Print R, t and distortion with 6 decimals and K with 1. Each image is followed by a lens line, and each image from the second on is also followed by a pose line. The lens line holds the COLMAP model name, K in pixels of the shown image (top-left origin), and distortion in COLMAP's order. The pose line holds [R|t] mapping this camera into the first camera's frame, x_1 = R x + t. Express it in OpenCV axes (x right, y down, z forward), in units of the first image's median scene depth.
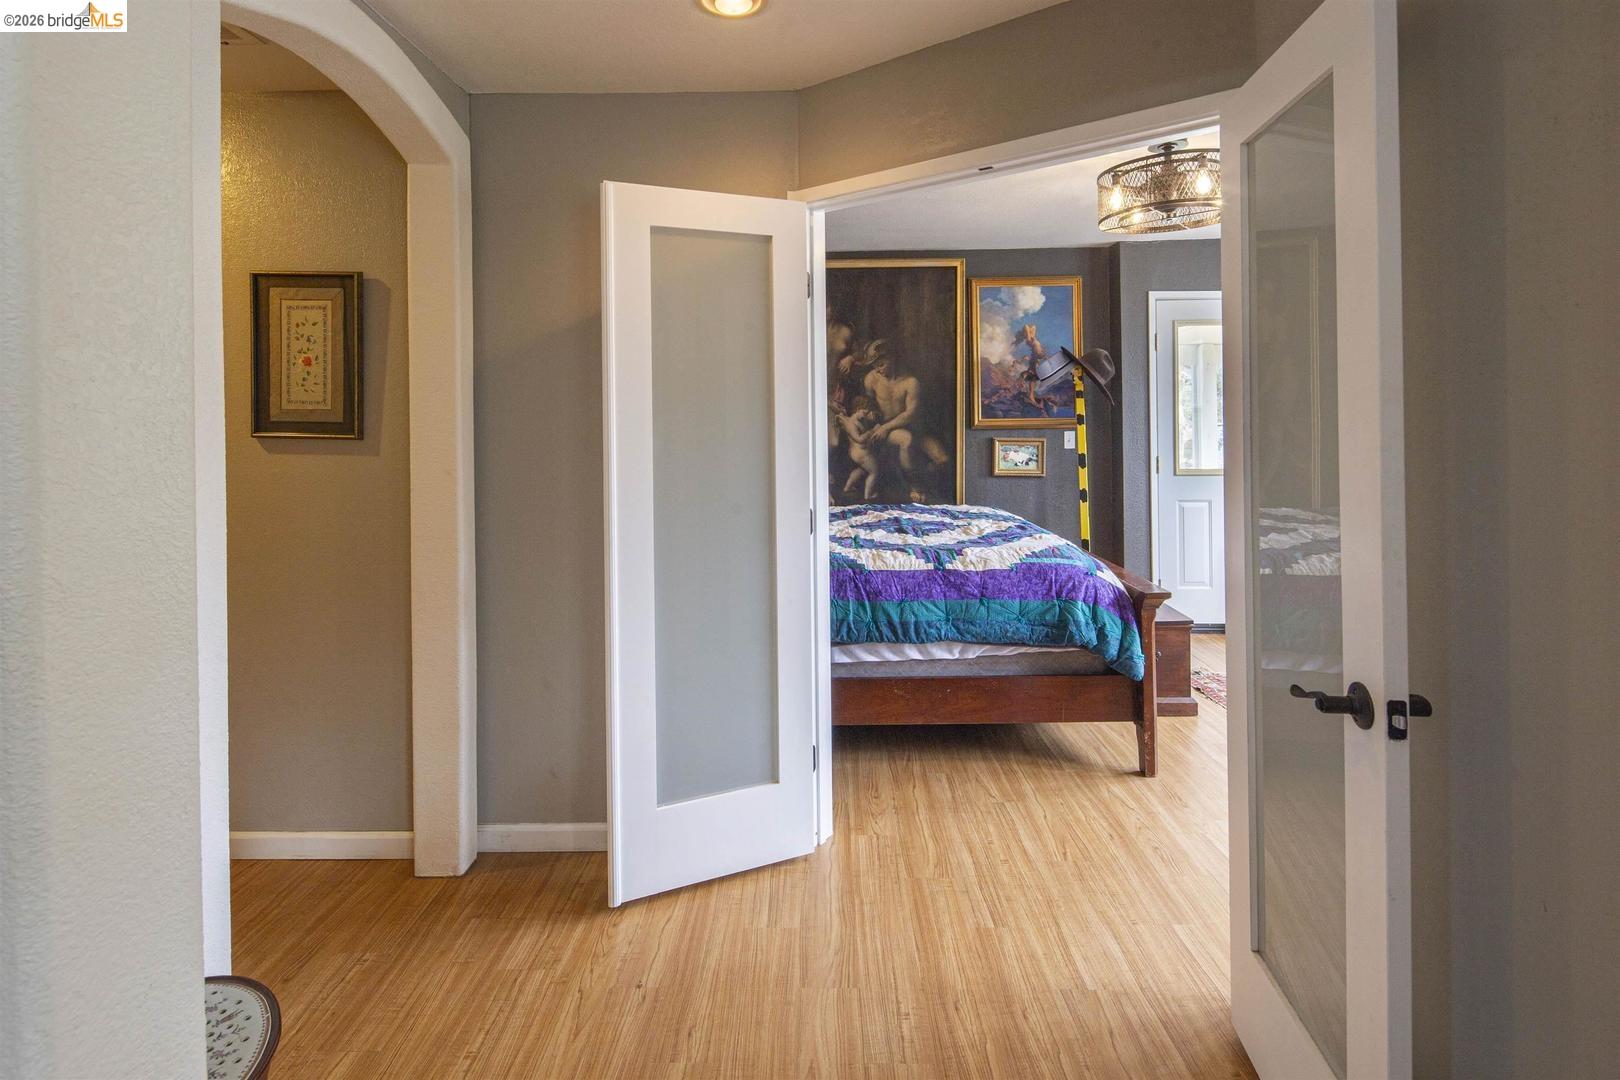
lens RADIAL K [[793.3, 0, 794.6], [0, 793.3, 414.1], [0, 0, 1]] dist [0.005932, -0.003635]
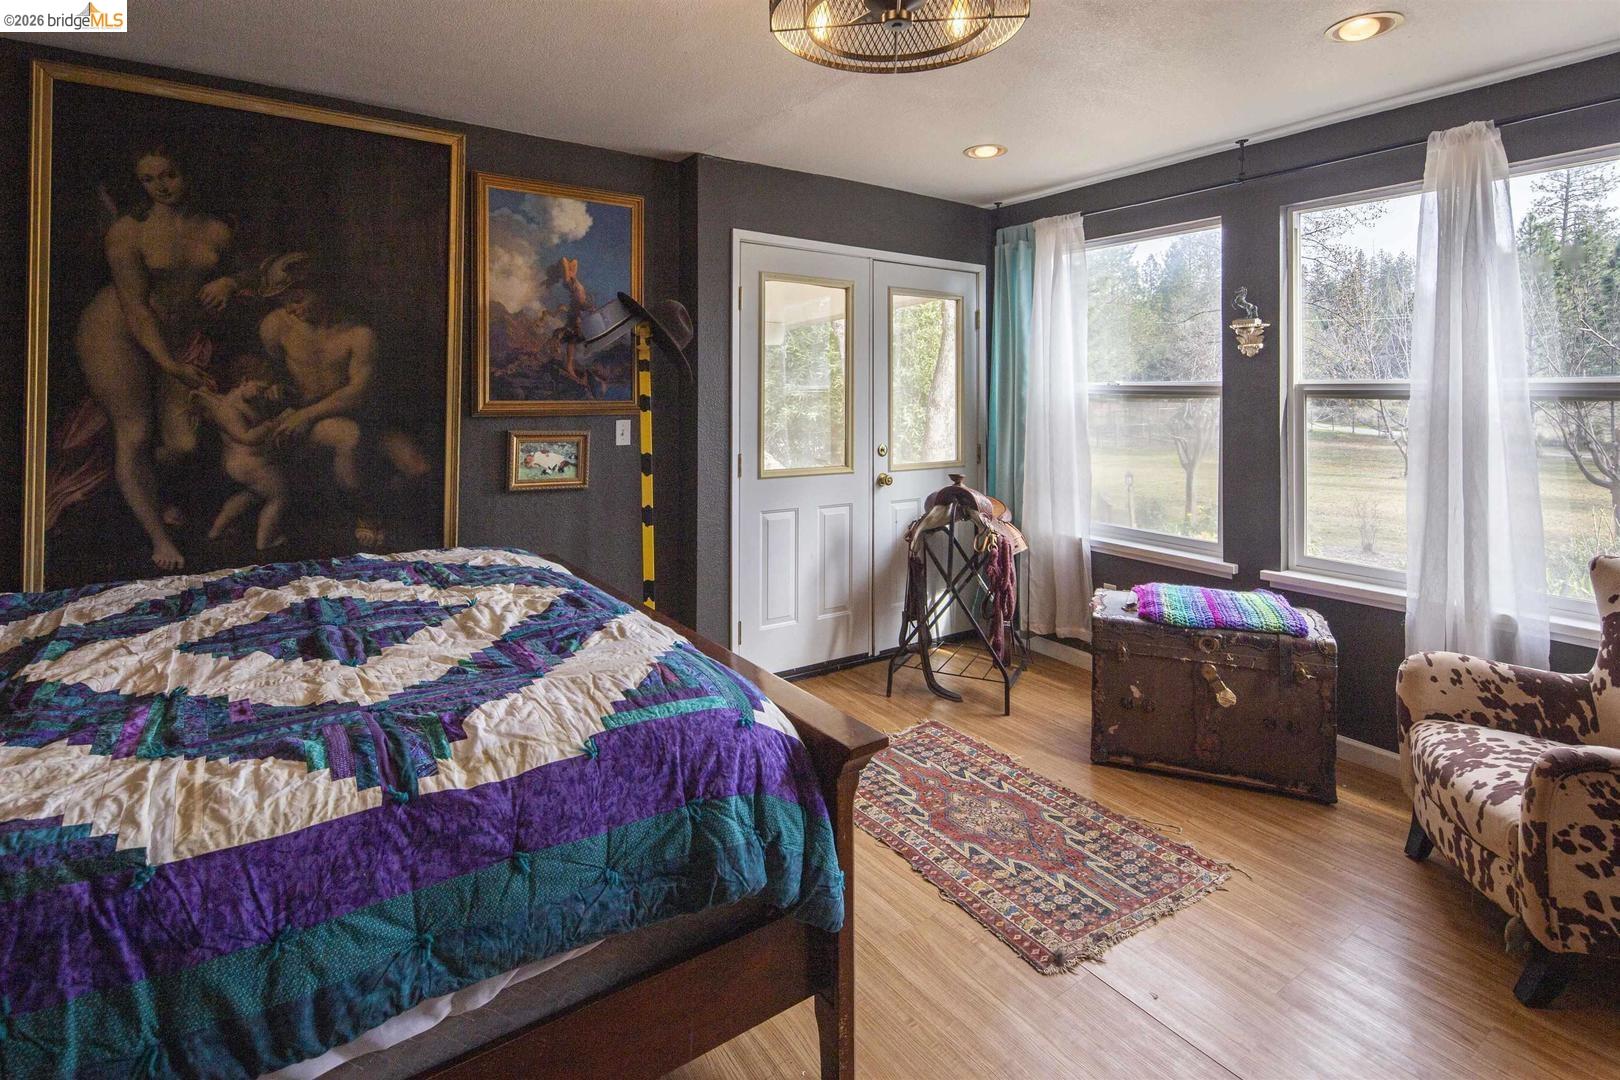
lens RADIAL K [[793.3, 0, 809.8], [0, 793.3, 390.0], [0, 0, 1]] dist [0.005932, -0.003635]
pose [[0.803255, 0.017061, 0.595390, 0.067851], [-0.013215, 0.999854, -0.010822, 0.001112], [-0.595488, 0.000825, 0.803364, 0.355846]]
